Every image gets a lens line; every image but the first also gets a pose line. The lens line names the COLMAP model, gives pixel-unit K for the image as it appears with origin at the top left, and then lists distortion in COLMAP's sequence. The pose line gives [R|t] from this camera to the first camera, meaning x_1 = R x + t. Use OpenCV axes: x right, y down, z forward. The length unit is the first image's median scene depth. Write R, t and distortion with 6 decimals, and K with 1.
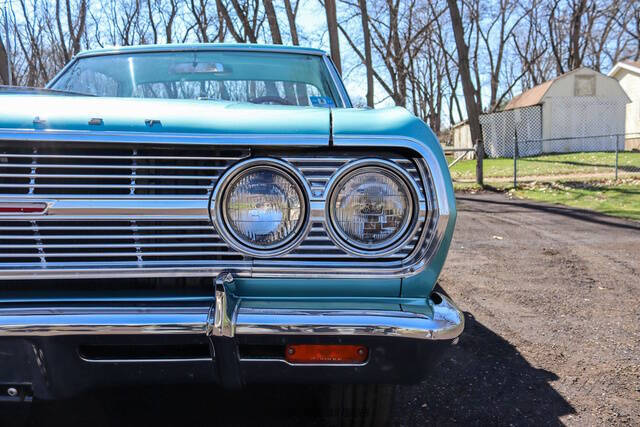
lens RADIAL K [[522.0, 0, 320.0], [0, 522.0, 213.5], [0, 0, 1]] dist [-0.165550, 0.146551]
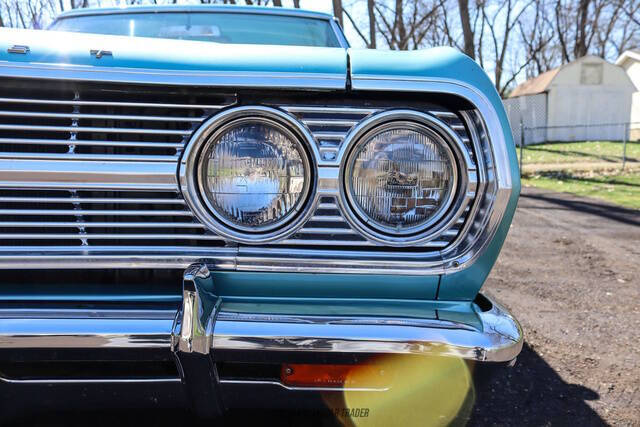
lens RADIAL K [[522.0, 0, 320.0], [0, 522.0, 213.5], [0, 0, 1]] dist [-0.165550, 0.146551]
pose [[0.999849, 0.017251, -0.002316, -0.013195], [-0.017176, 0.999423, 0.029288, 0.019597], [0.002820, -0.029244, 0.999568, 0.275417]]
